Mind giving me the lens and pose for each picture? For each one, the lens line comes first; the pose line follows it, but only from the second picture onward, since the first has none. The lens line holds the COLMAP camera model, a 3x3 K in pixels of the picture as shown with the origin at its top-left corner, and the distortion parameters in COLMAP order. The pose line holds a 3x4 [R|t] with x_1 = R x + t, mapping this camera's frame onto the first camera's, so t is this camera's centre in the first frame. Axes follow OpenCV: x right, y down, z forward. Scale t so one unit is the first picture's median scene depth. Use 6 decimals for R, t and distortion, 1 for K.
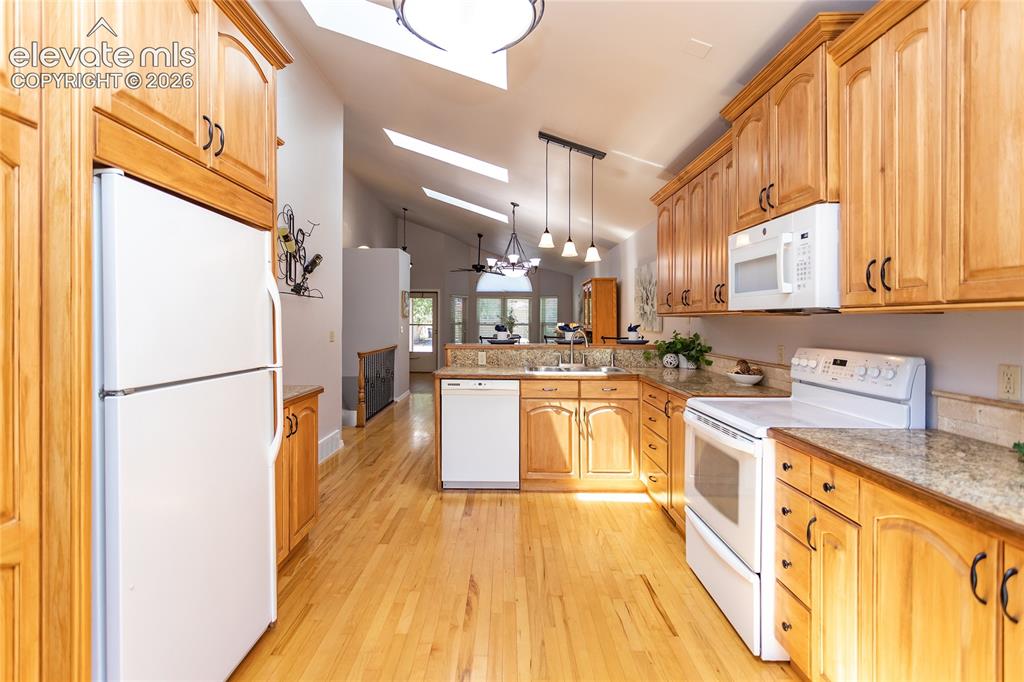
lens RADIAL K [[517.9, 0, 484.3], [0, 517.9, 329.3], [0, 0, 1]] dist [0.003281, 0.000747]
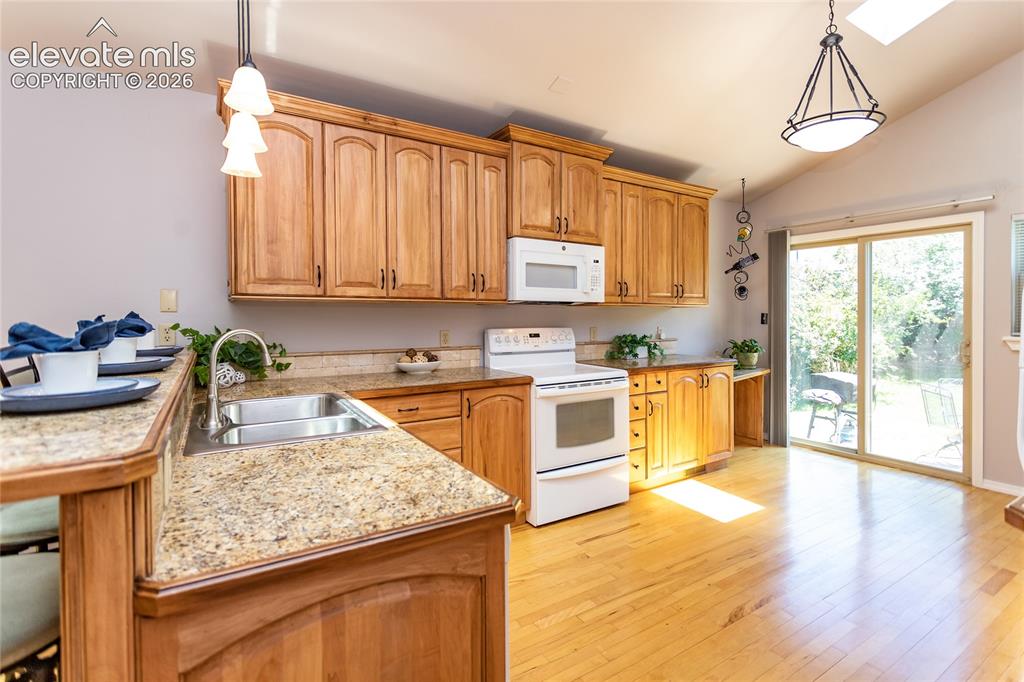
lens RADIAL K [[489.4, 0, 515.0], [0, 489.4, 323.0], [0, 0, 1]] dist [-0.000436, 0.000202]
pose [[-0.587942, -0.020199, 0.808651, -0.368343], [0.008978, 0.999464, 0.031493, -0.016520], [-0.808854, 0.025776, -0.587445, 1.429502]]
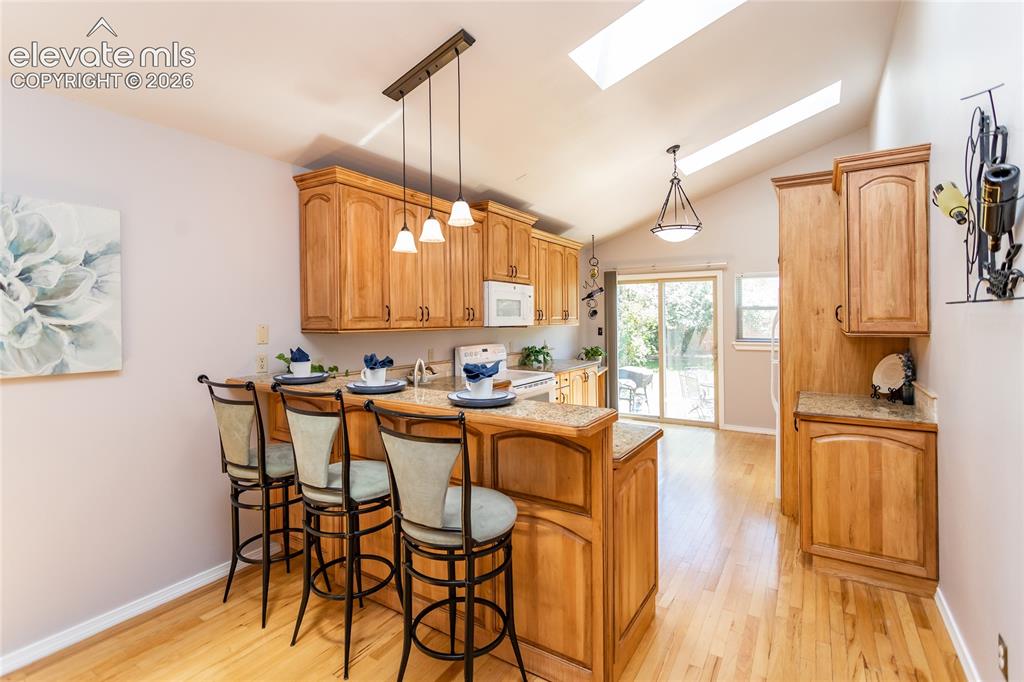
lens RADIAL K [[490.3, 0, 518.9], [0, 490.3, 318.5], [0, 0, 1]] dist [-0.000194, 0.000132]
pose [[-0.886575, -0.004271, 0.462565, -0.274303], [0.005518, 0.999789, 0.019807, -0.078554], [-0.462551, 0.020113, -0.886364, 2.011663]]
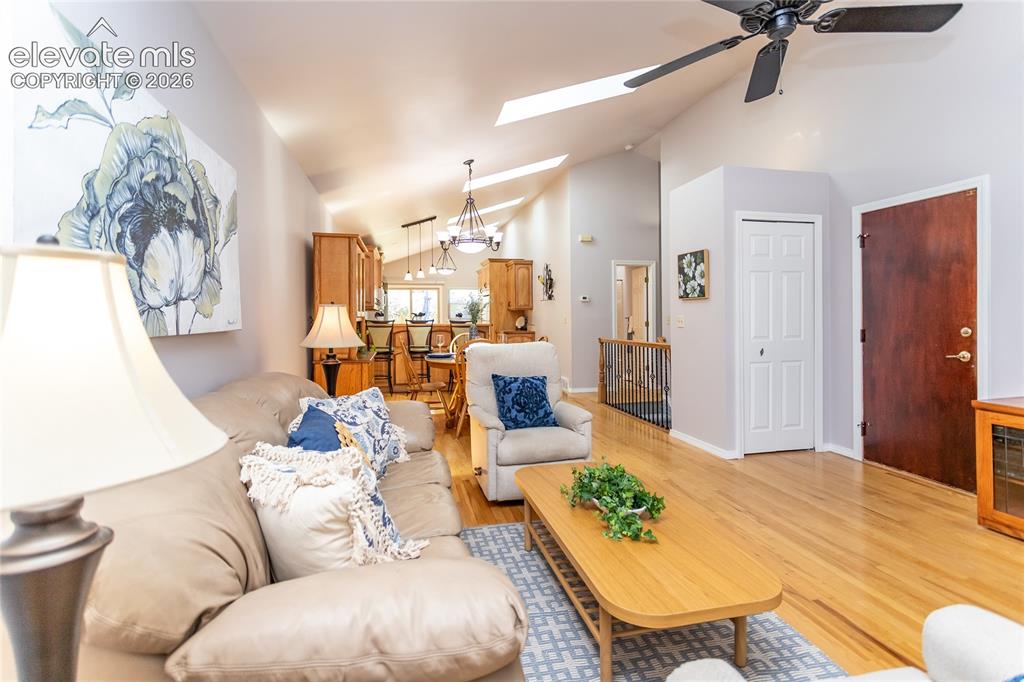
lens RADIAL K [[489.4, 0, 515.0], [0, 489.4, 323.0], [0, 0, 1]] dist [-0.000436, 0.000202]
pose [[-0.958952, 0.003182, -0.283550, 0.478306], [-0.004552, 0.999635, 0.026611, -0.027716], [0.283531, 0.026810, -0.958588, 3.913763]]
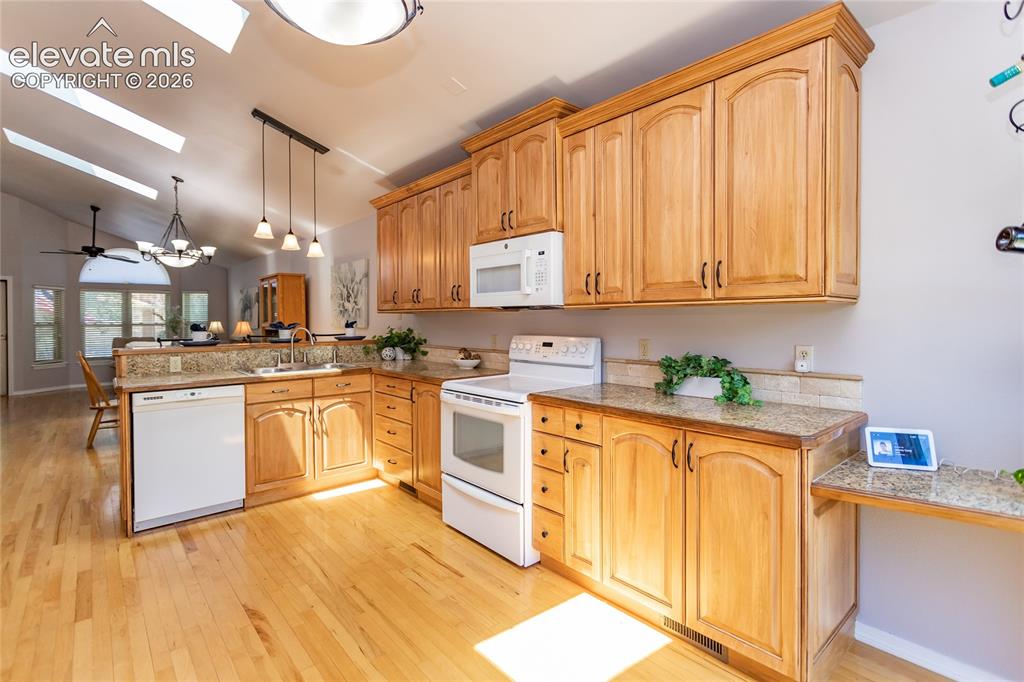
lens RADIAL K [[507.6, 0, 539.6], [0, 507.6, 334.4], [0, 0, 1]] dist [-0.000391, 0.001191]
pose [[0.712902, -0.031577, 0.700552, -0.217478], [0.021775, 0.999501, 0.022893, 0.003362], [-0.700925, -0.001066, 0.713234, 0.023963]]
